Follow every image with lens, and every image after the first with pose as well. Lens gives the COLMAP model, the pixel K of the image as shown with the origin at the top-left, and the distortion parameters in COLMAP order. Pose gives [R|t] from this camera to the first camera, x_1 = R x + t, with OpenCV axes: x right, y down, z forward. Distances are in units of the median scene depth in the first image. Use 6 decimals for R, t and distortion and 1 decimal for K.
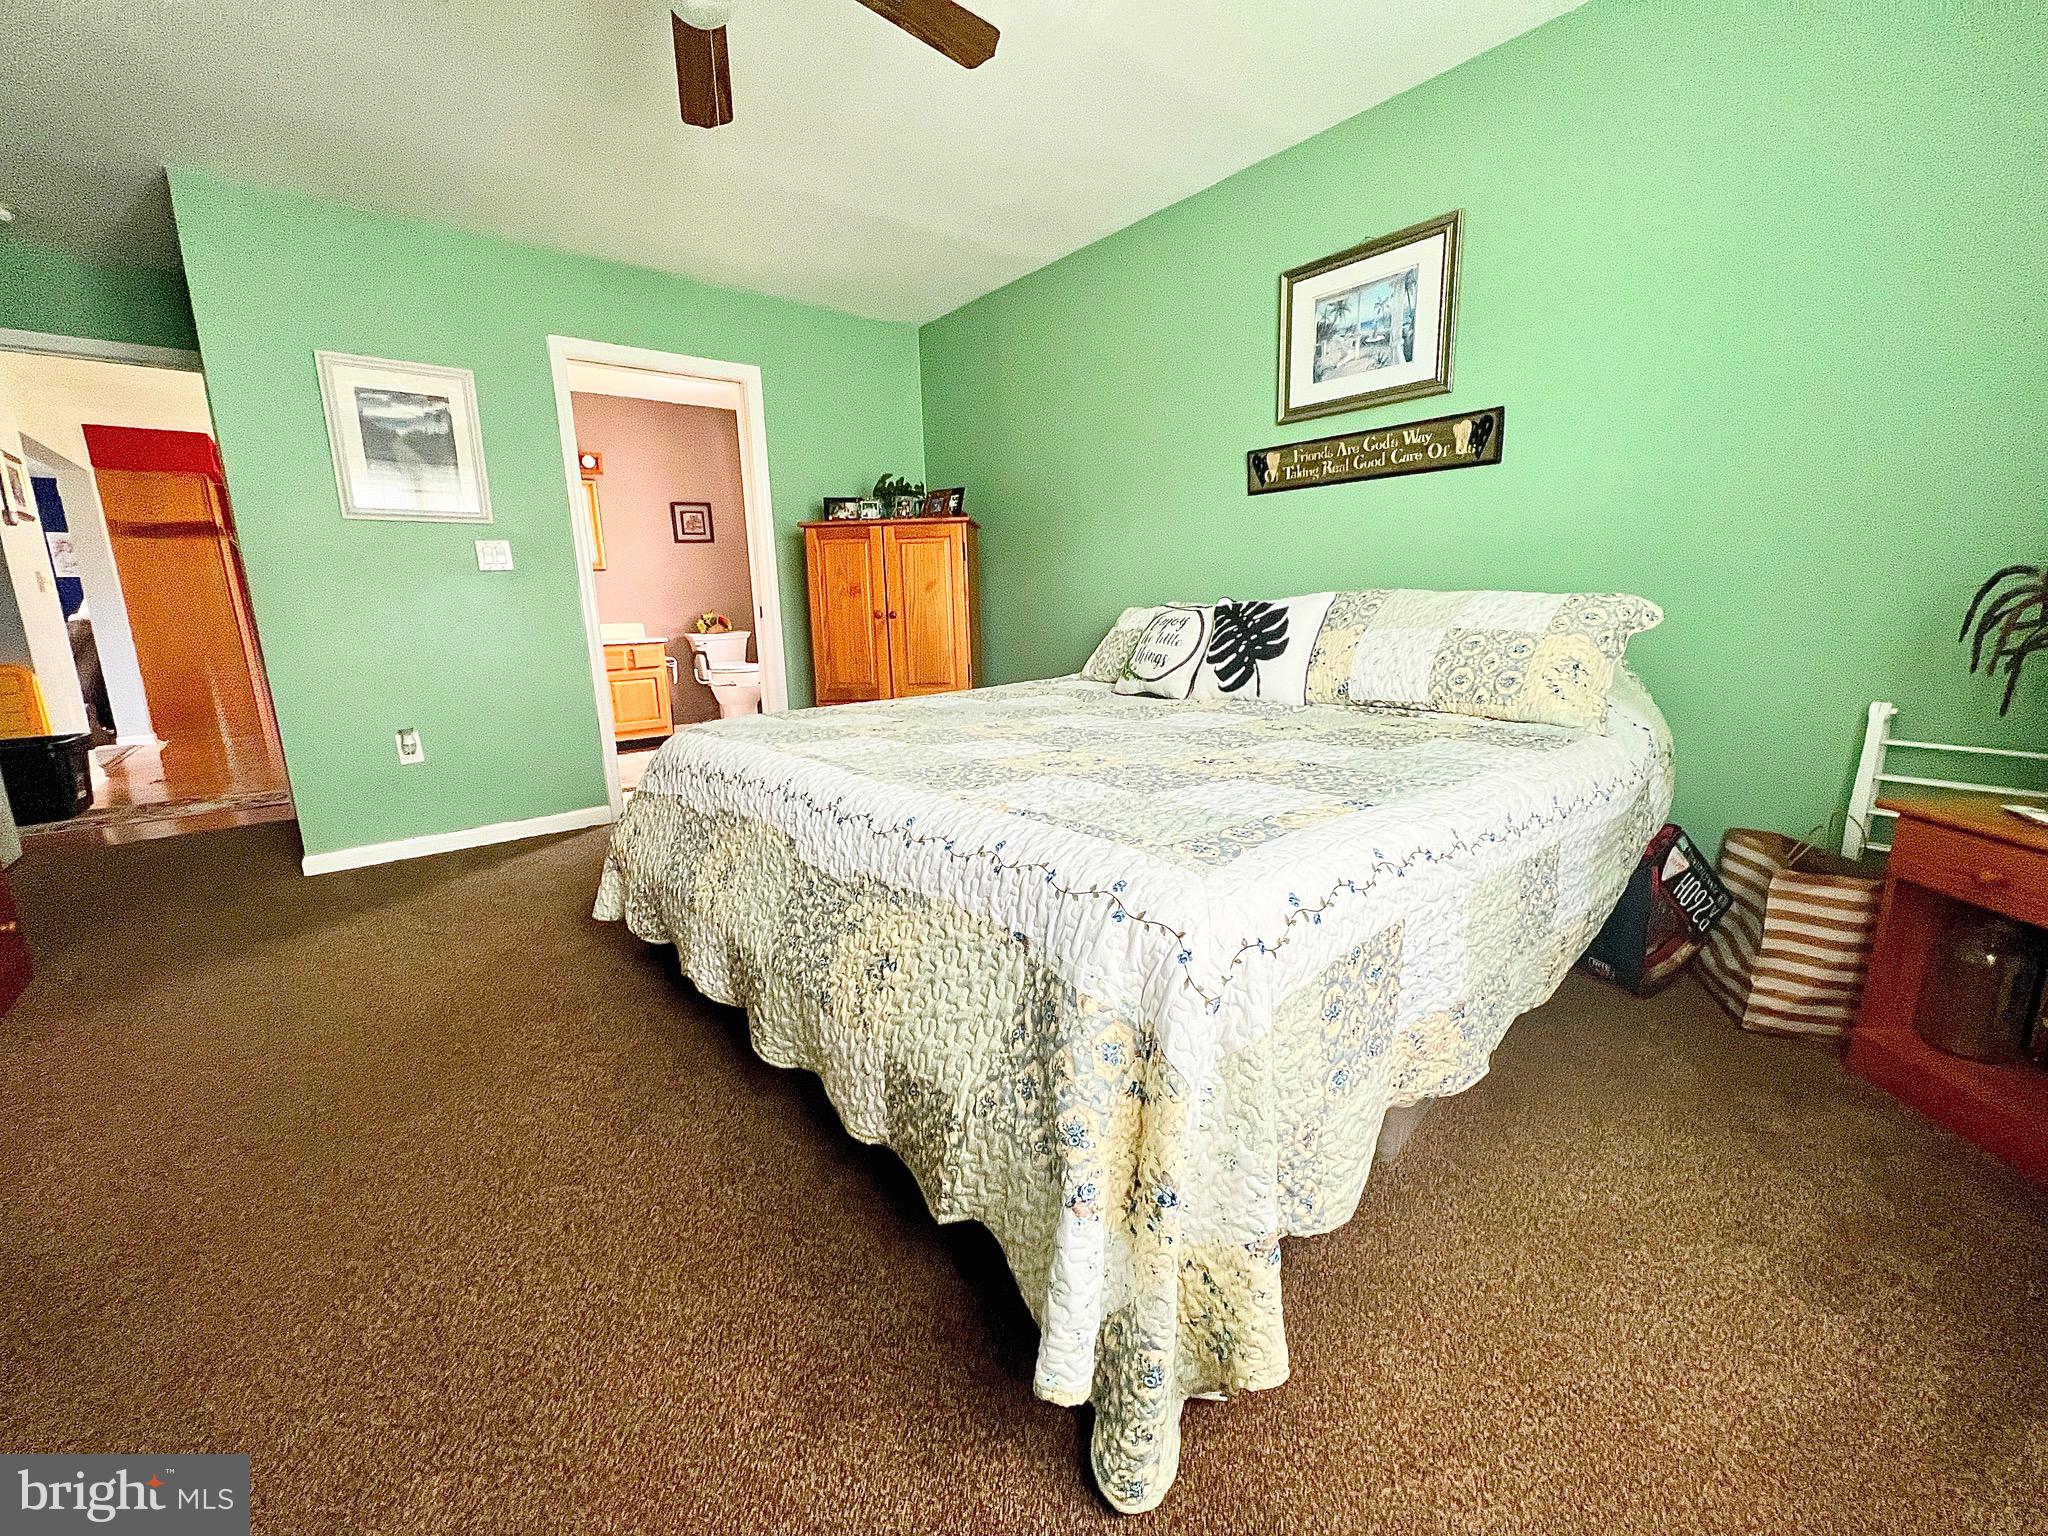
lens RADIAL K [[825.8, 0, 1019.9], [0, 825.8, 759.2], [0, 0, 1]] dist [-0.001394, -0.000081]
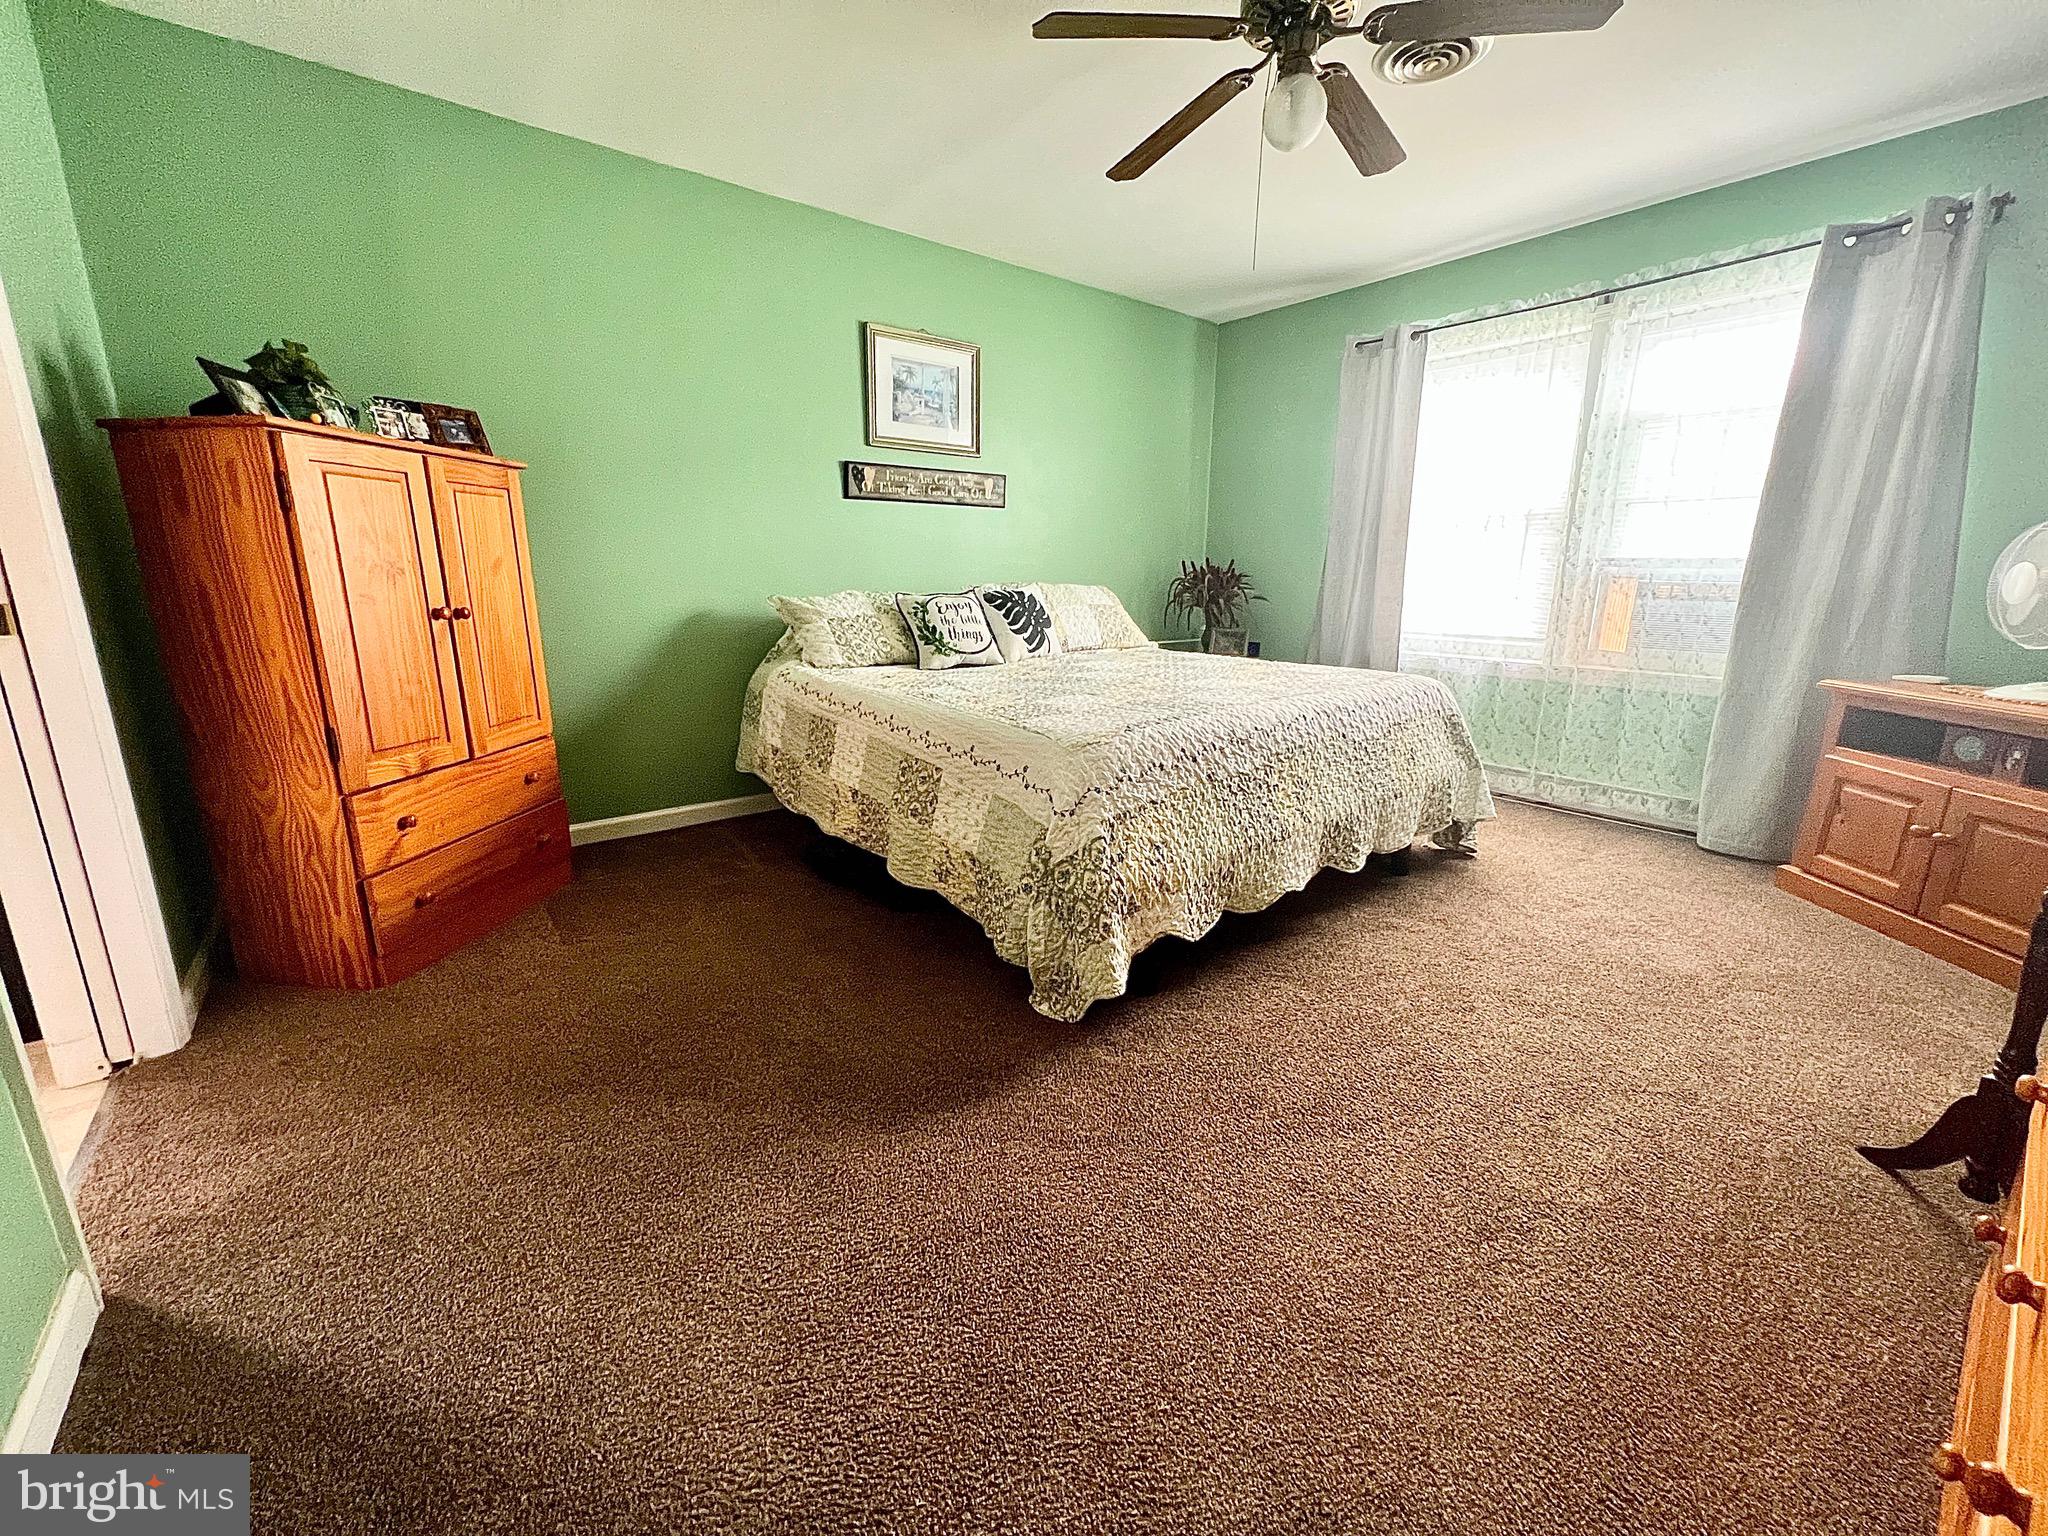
lens RADIAL K [[823.9, 0, 1019.2], [0, 823.9, 760.7], [0, 0, 1]] dist [-0.002341, 0.000305]
pose [[0.026345, -0.203936, 0.978630, -1.061506], [0.186368, 0.962808, 0.195622, -0.164400], [-0.982127, 0.177232, 0.063372, 0.853453]]
